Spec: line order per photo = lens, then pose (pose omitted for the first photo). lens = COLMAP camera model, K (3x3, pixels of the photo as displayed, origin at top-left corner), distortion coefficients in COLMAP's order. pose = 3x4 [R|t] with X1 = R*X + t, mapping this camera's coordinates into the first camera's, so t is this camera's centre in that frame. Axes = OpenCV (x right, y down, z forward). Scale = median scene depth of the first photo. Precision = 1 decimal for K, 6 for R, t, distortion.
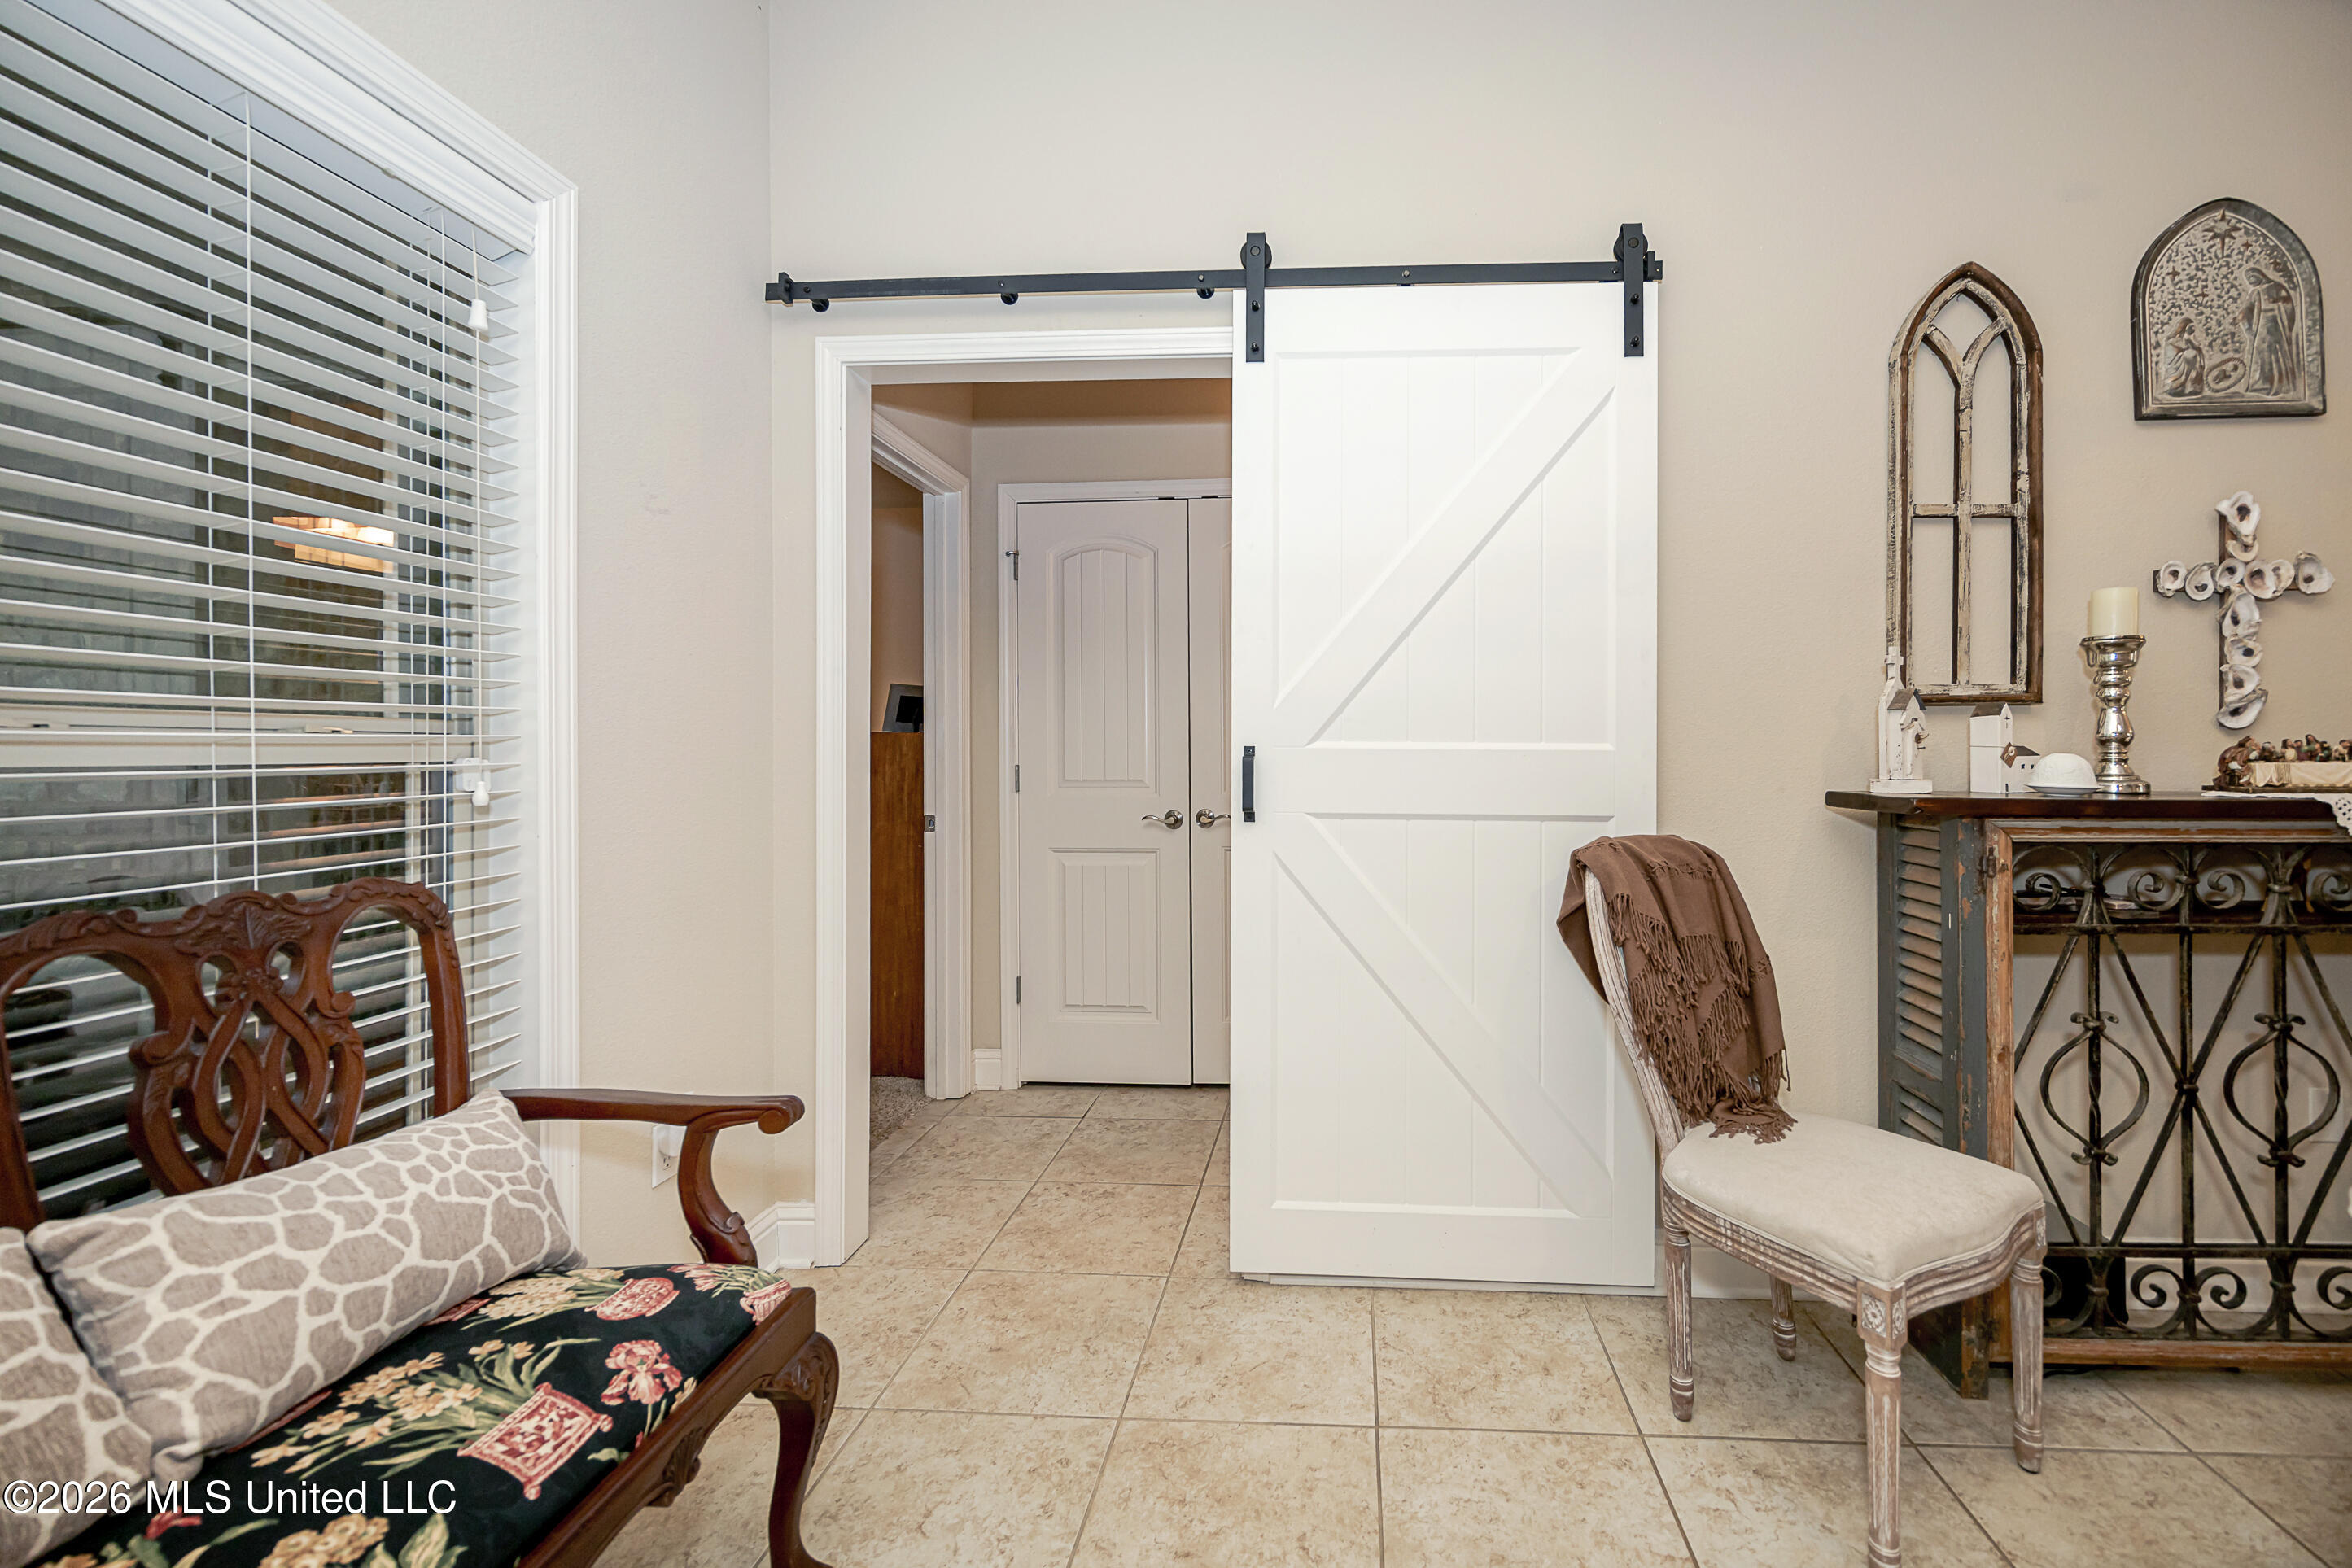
lens RADIAL K [[954.3, 0, 1251.9], [0, 954.3, 758.3], [0, 0, 1]] dist [-0.006179, -0.000074]
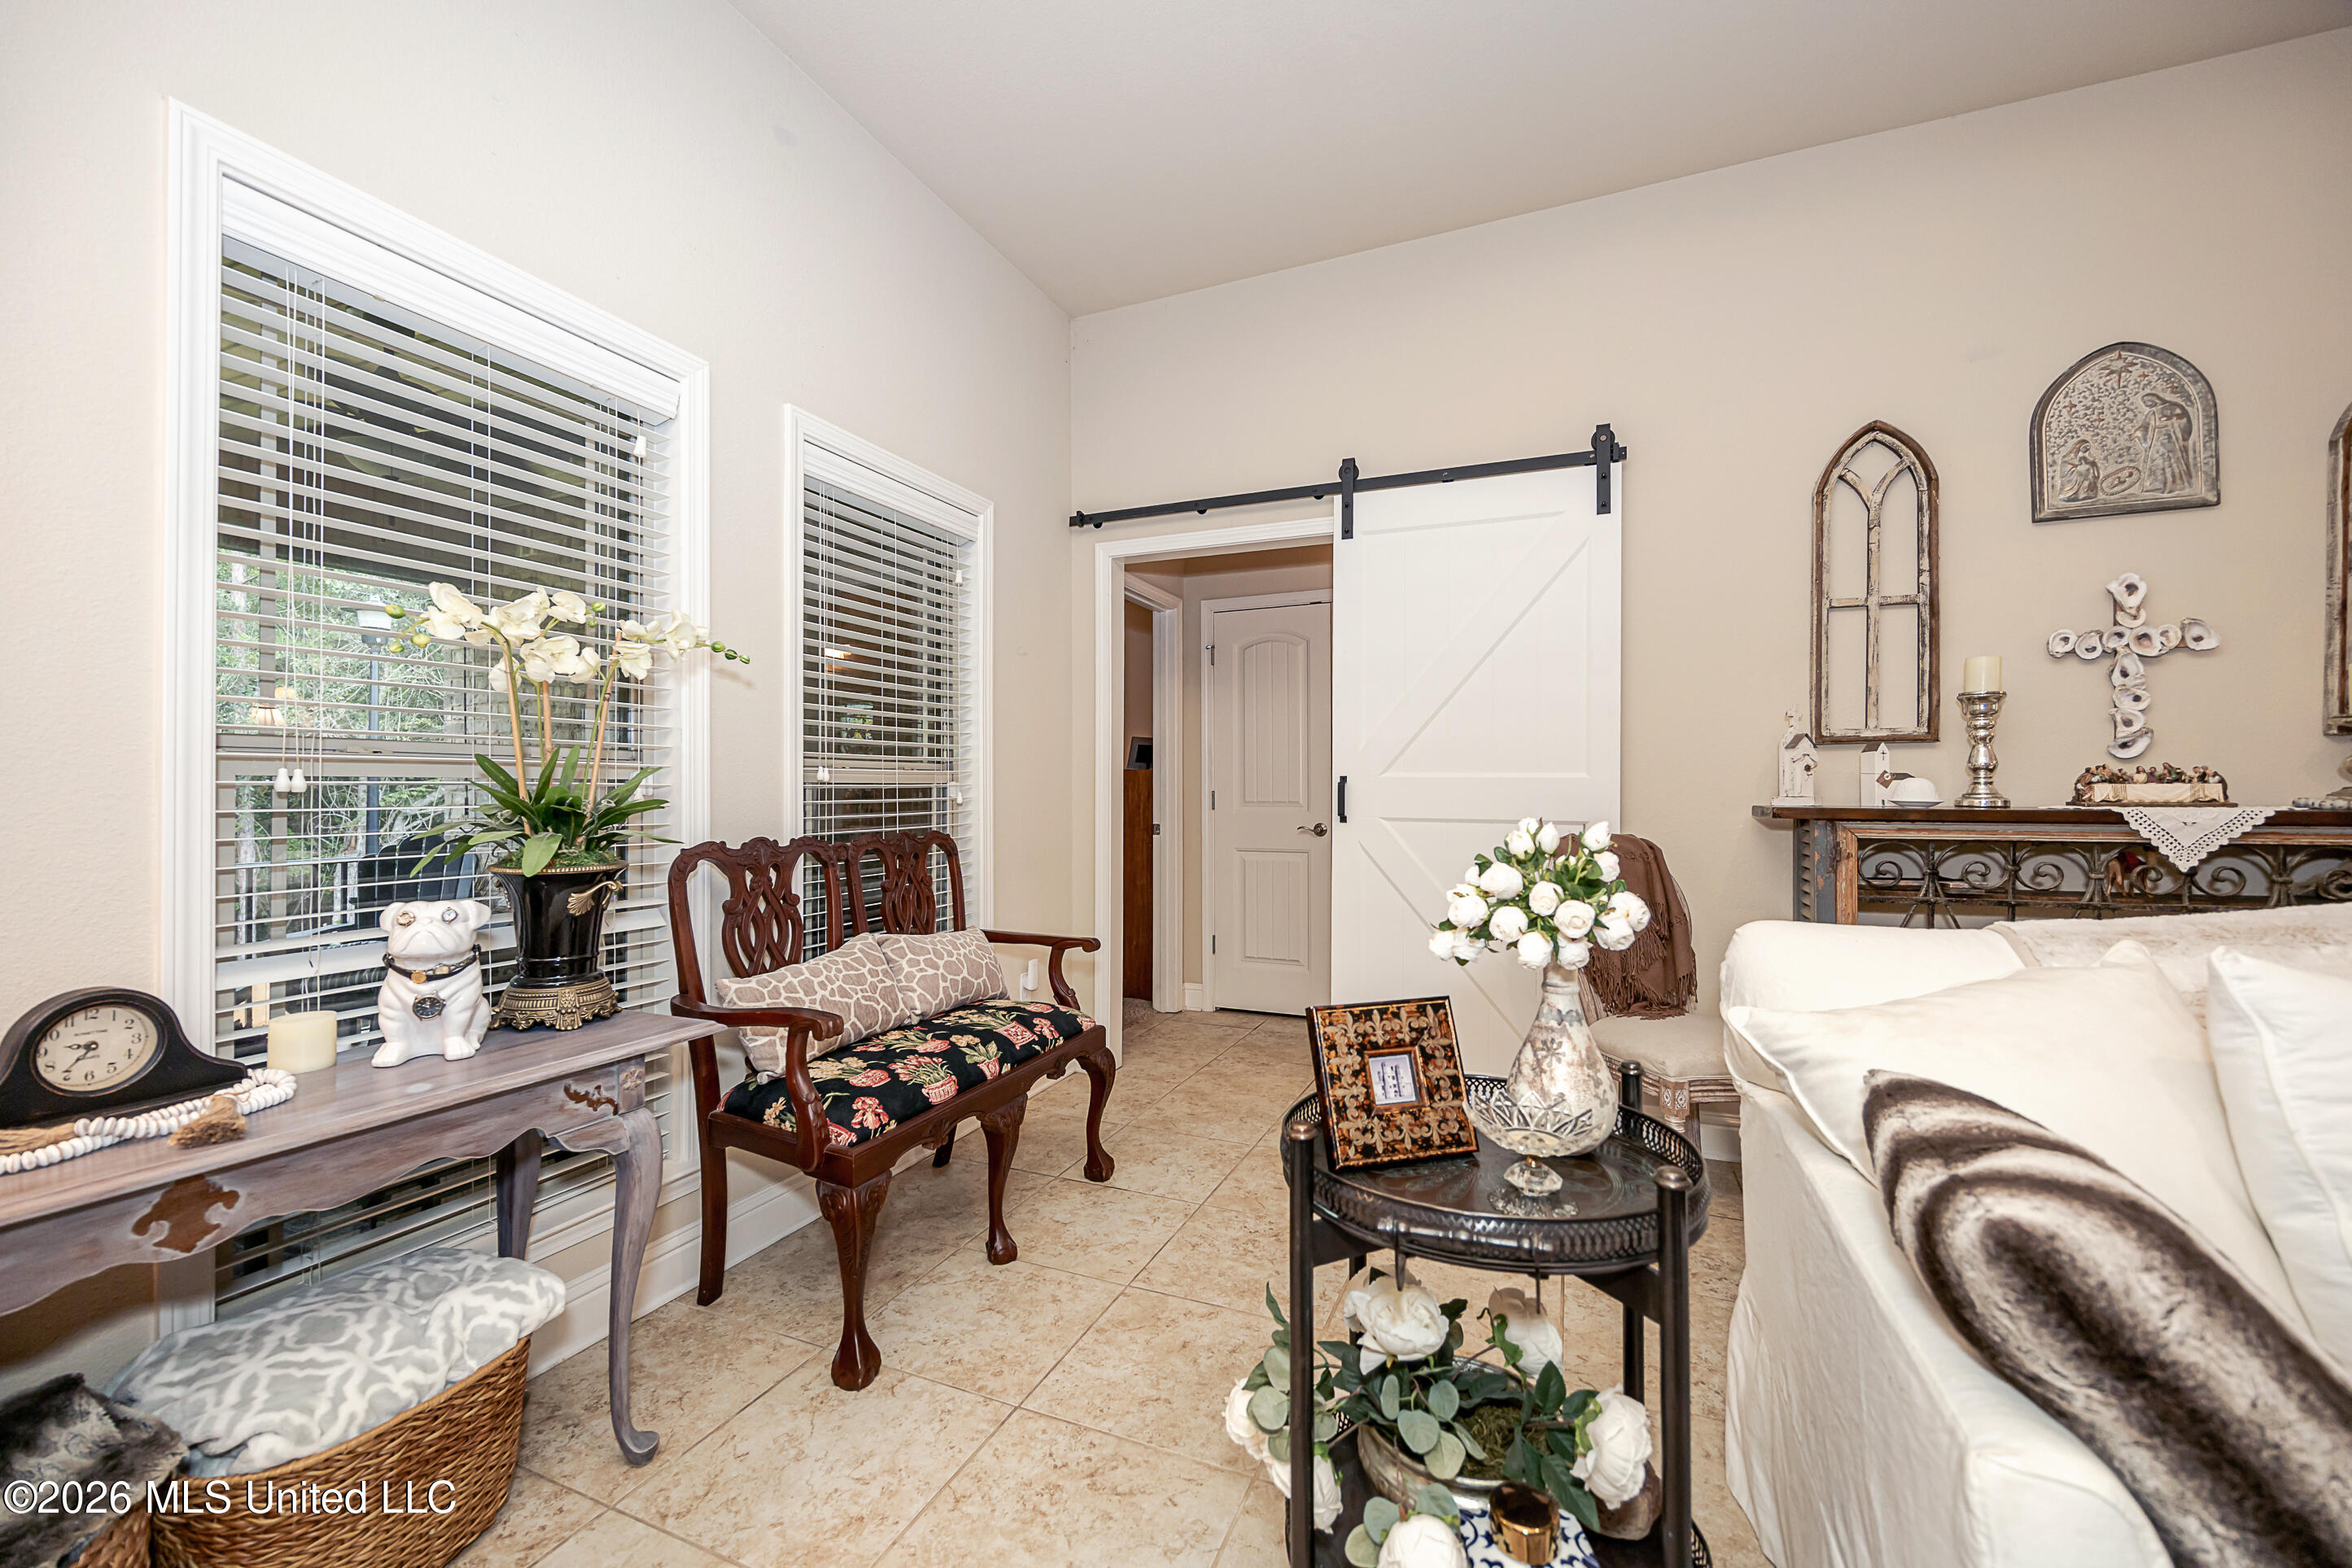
lens RADIAL K [[923.2, 0, 1136.4], [0, 923.2, 784.3], [0, 0, 1]] dist [-0.001226, -0.000213]
pose [[0.940300, -0.001207, -0.340345, 0.208021], [-0.002620, 0.999938, -0.010785, 0.020275], [0.340337, 0.011033, 0.940239, -0.619358]]
